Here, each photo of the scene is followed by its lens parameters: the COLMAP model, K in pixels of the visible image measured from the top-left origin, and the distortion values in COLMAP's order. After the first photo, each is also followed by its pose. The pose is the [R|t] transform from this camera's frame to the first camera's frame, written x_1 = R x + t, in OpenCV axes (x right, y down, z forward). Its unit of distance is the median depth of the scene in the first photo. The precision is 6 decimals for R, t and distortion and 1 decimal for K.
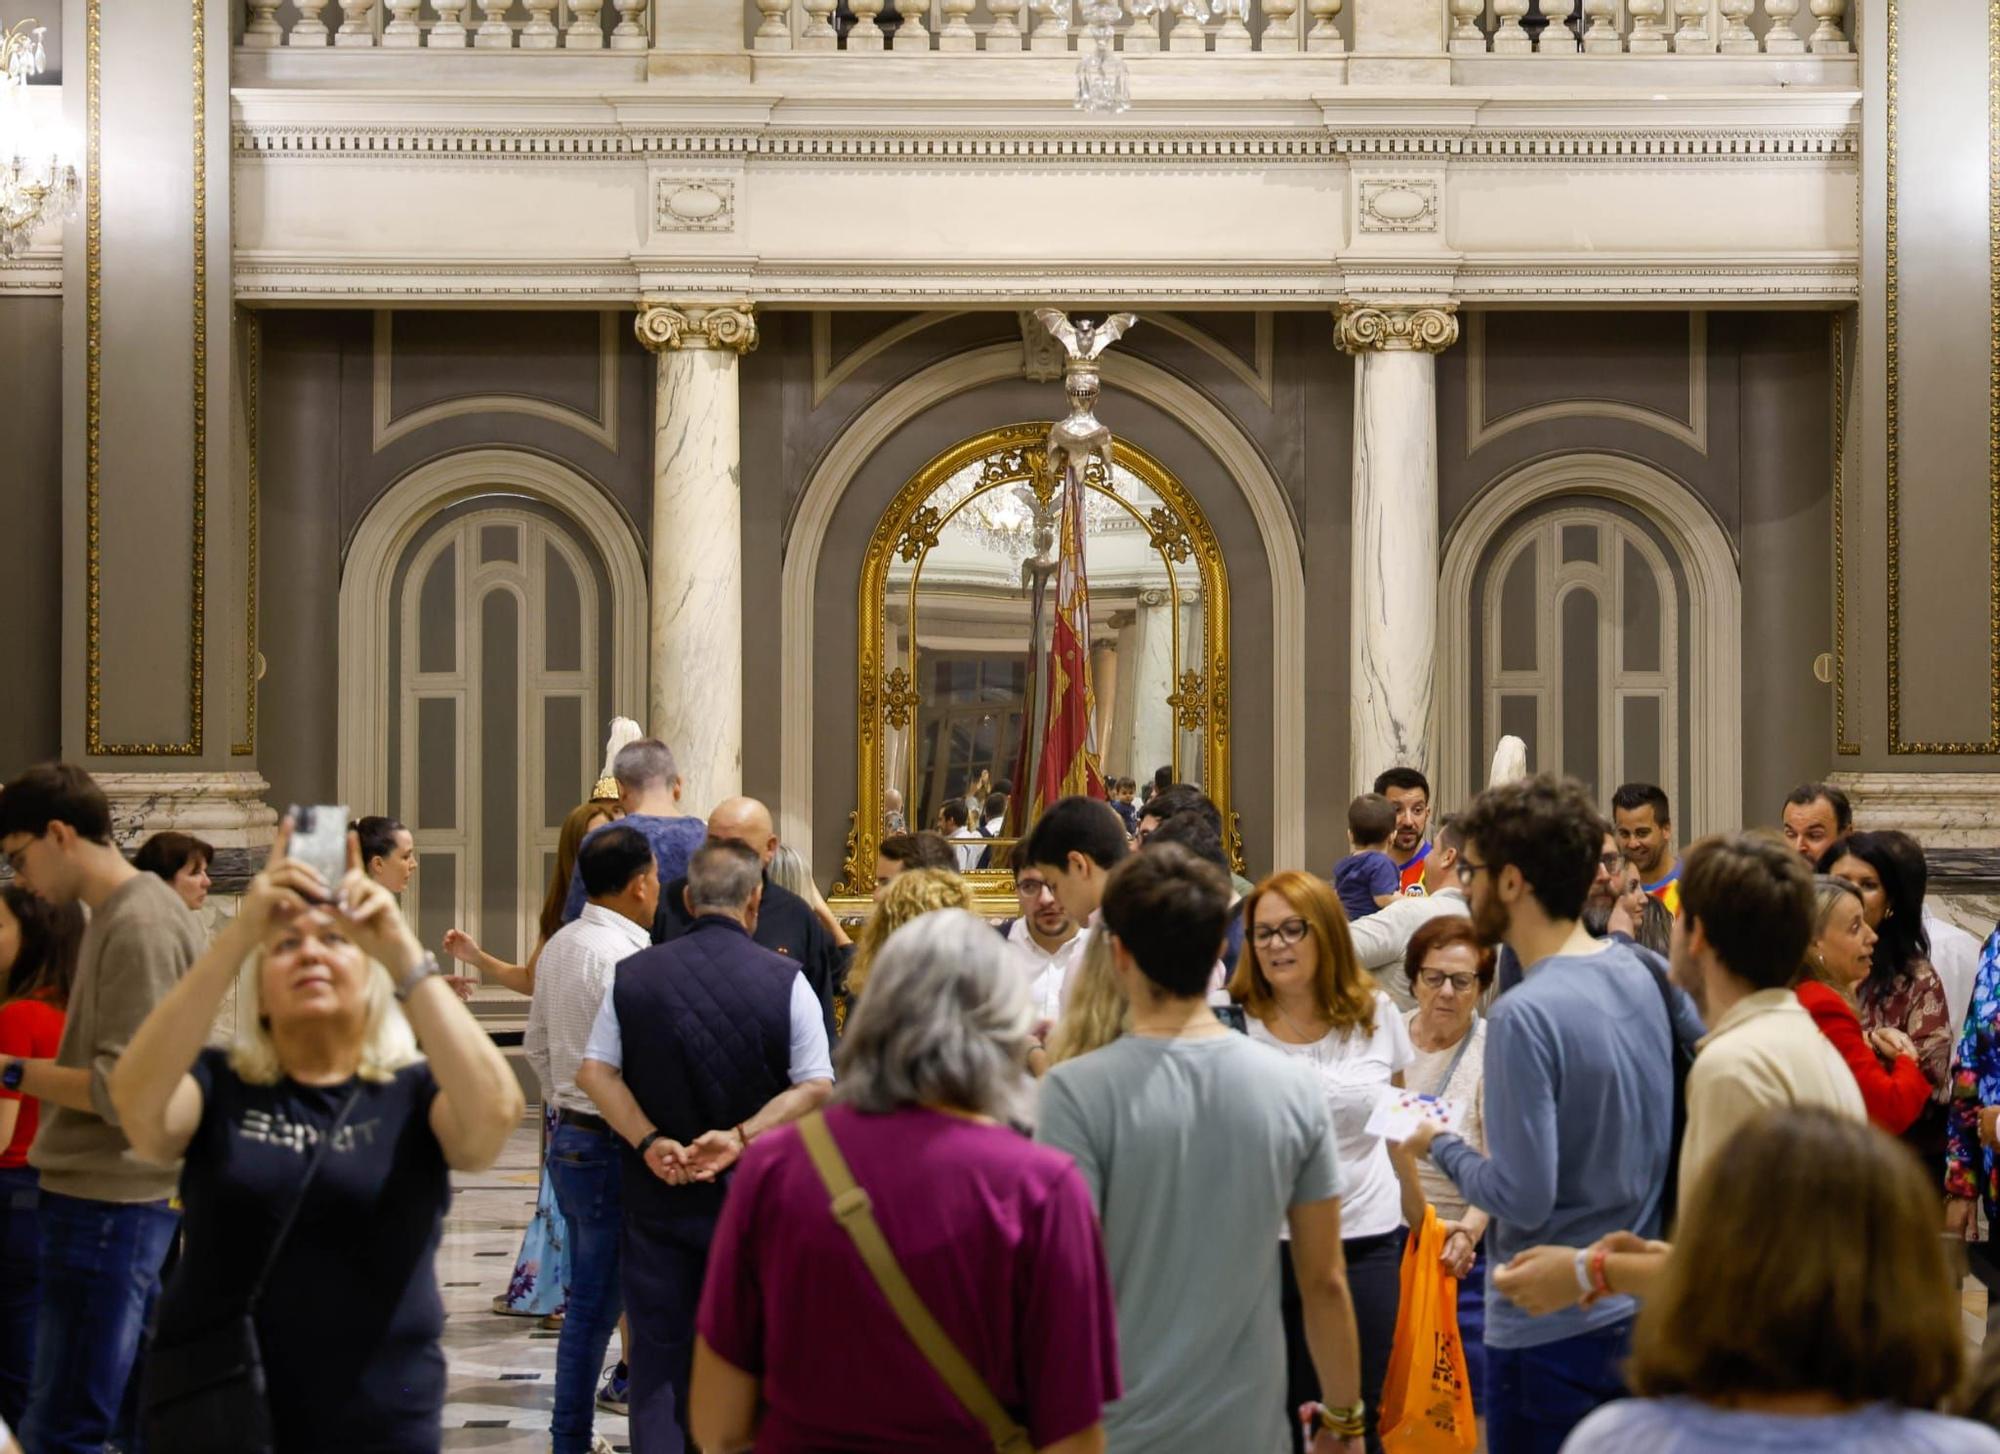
lens RADIAL K [[5113.4, 0, 1131.1], [0, 5113.4, 639.5], [0, 0, 1]] dist [0.296718, -1.712743]
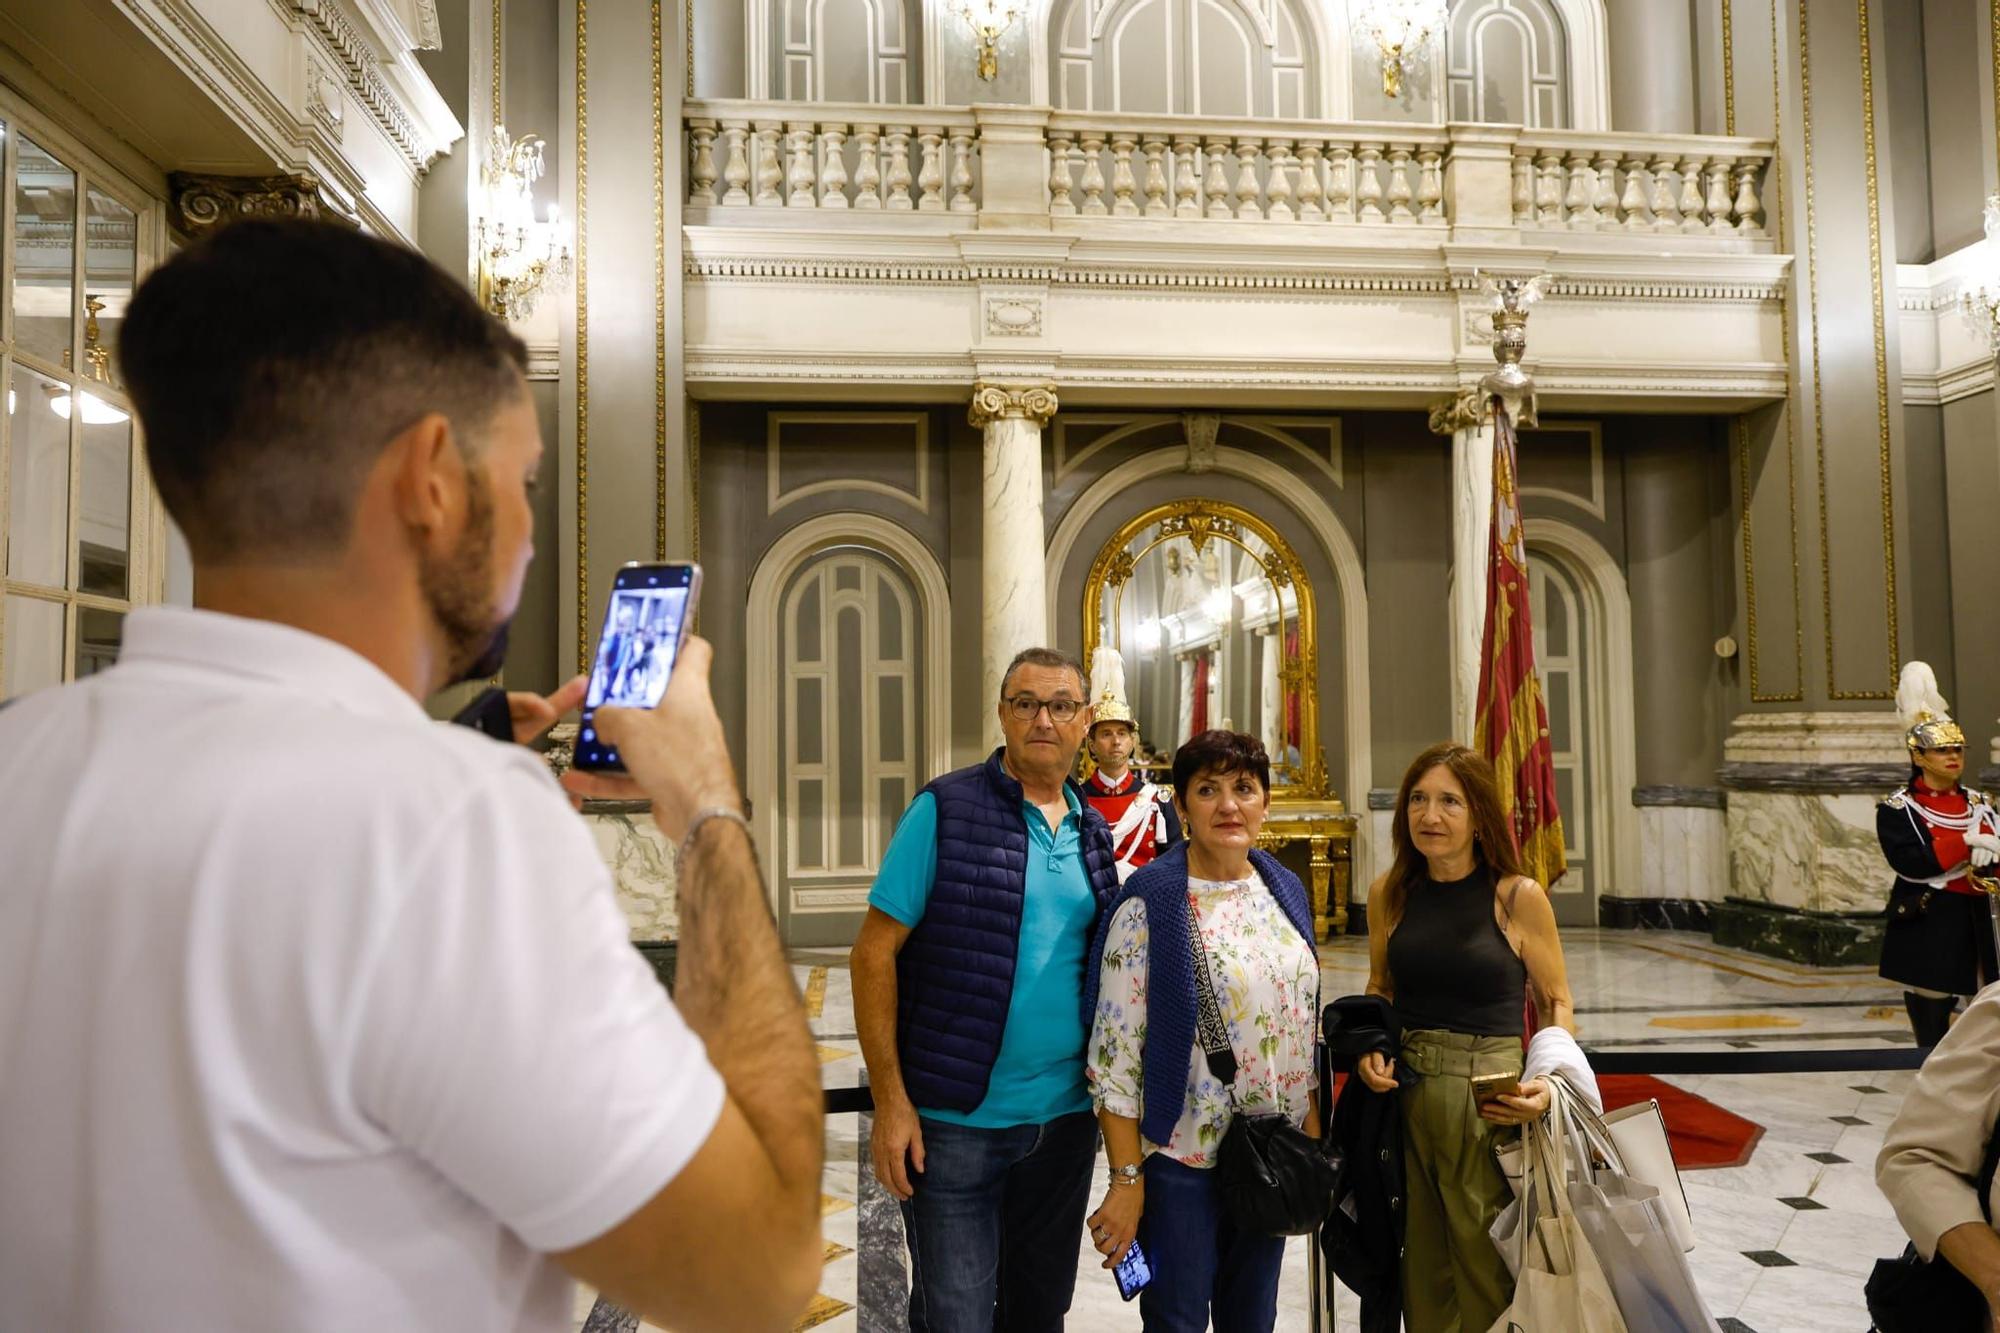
lens RADIAL K [[1433.8, 0, 1002.7], [0, 1433.8, 672.2], [0, 0, 1]] dist [0.014634, 0.001976]
pose [[0.996098, -0.007294, 0.087954, -0.122939], [0.009760, 0.999570, -0.027640, 0.023534], [-0.087714, 0.028391, 0.995741, 0.608347]]
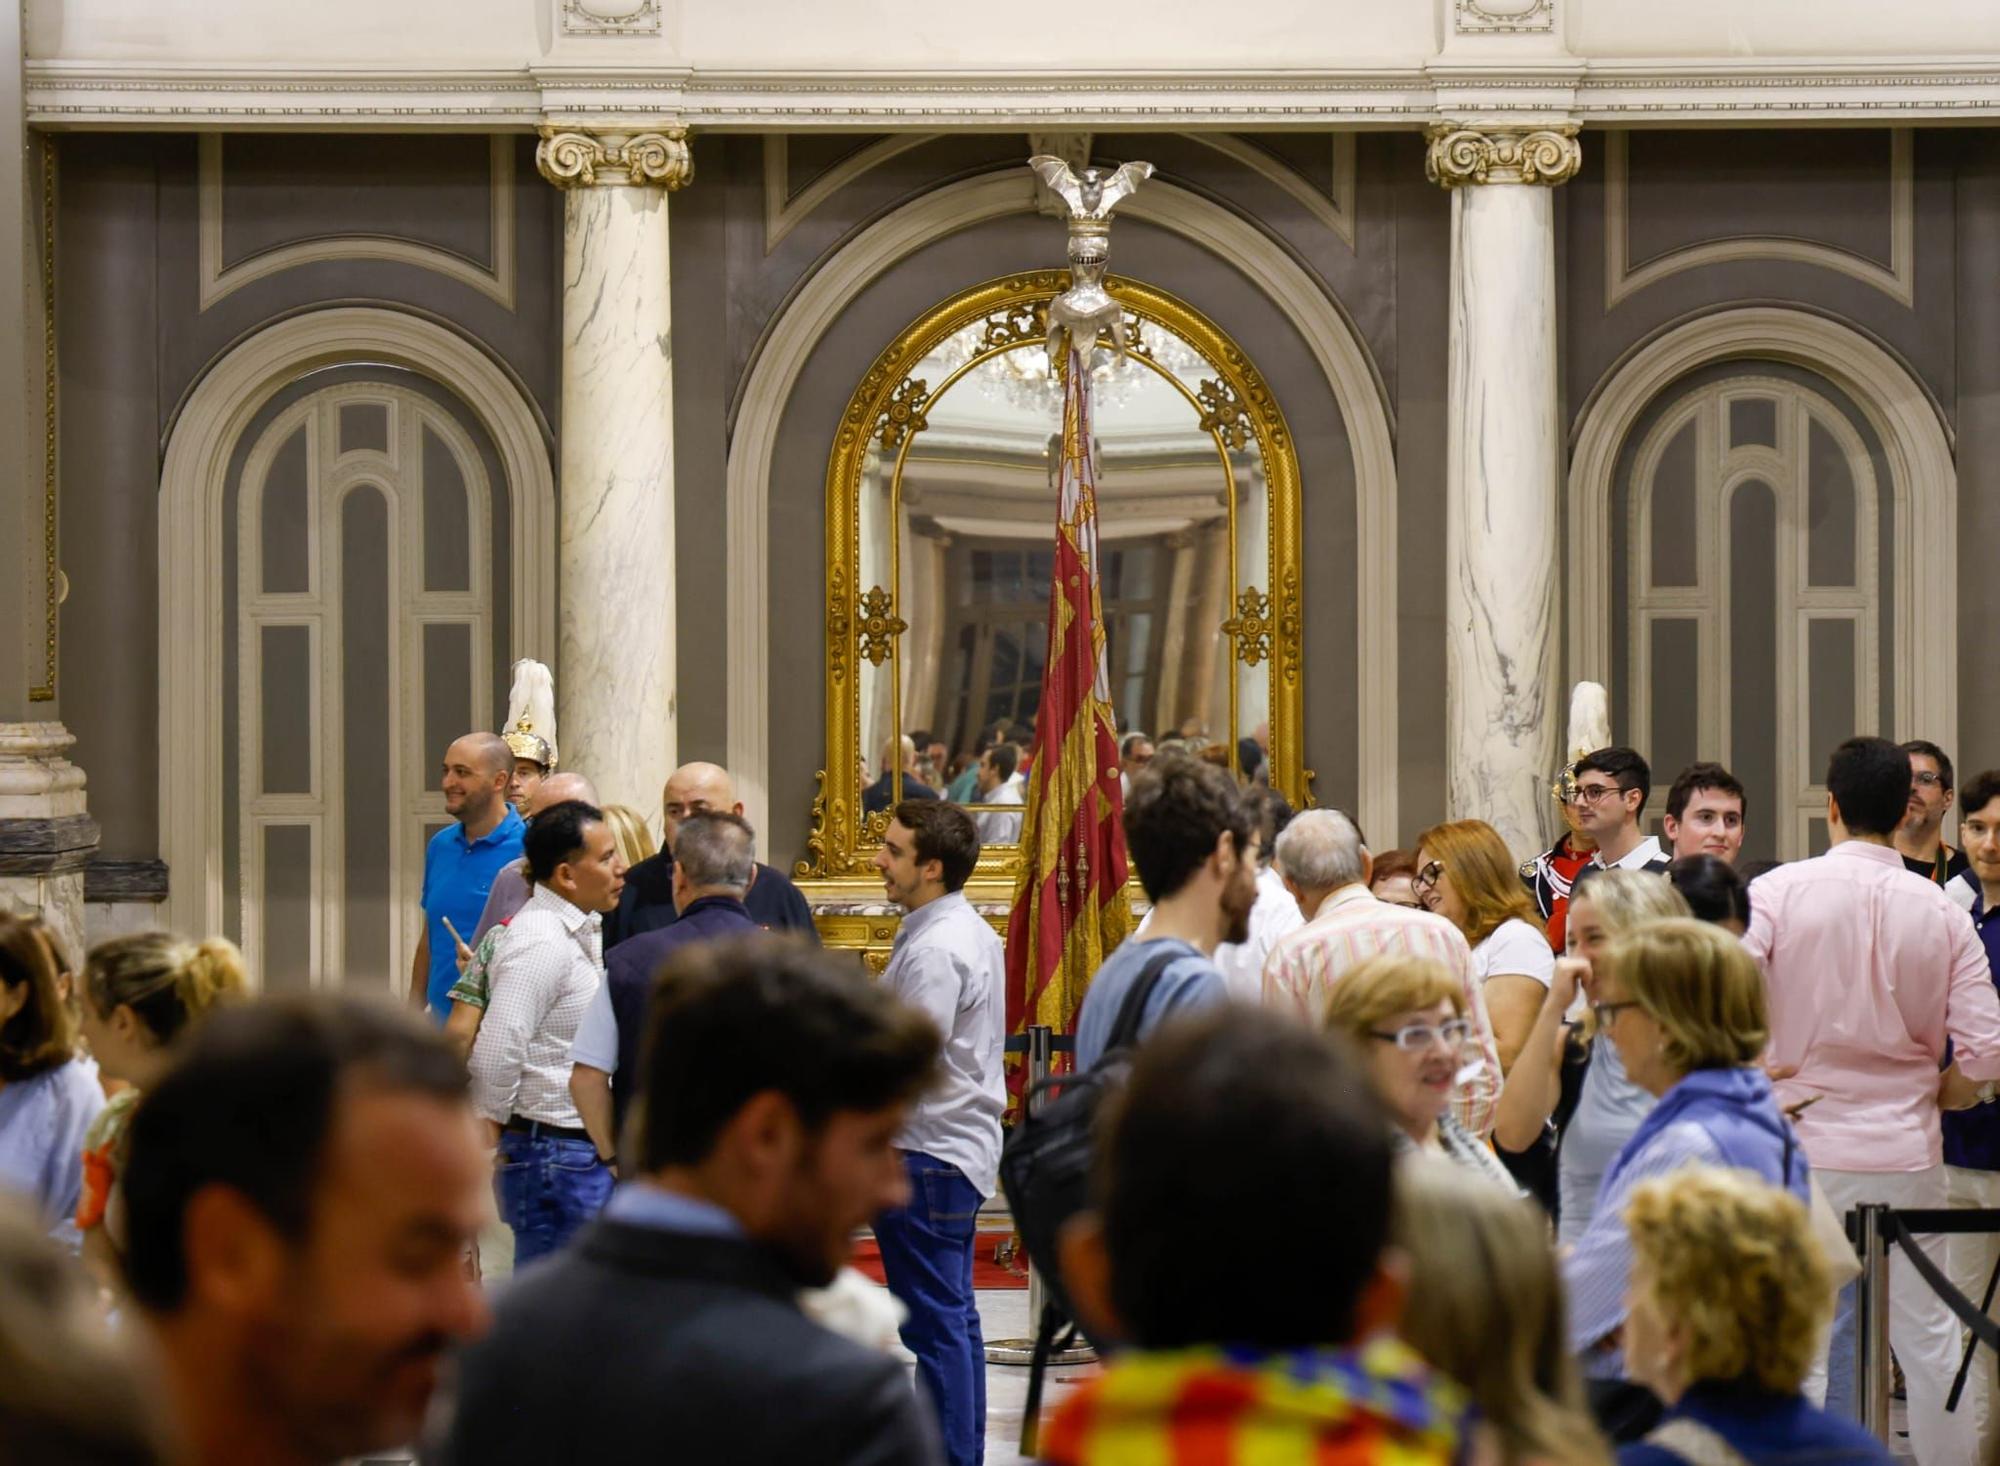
lens RADIAL K [[8165.1, 0, 1227.2], [0, 8165.1, 735.8], [0, 0, 1]] dist [0.748427, -7.917681]
pose [[0.999935, -0.003389, -0.010888, 0.022855], [0.003727, 0.999507, 0.031183, -0.011078], [0.010777, -0.031221, 0.999454, -0.264707]]
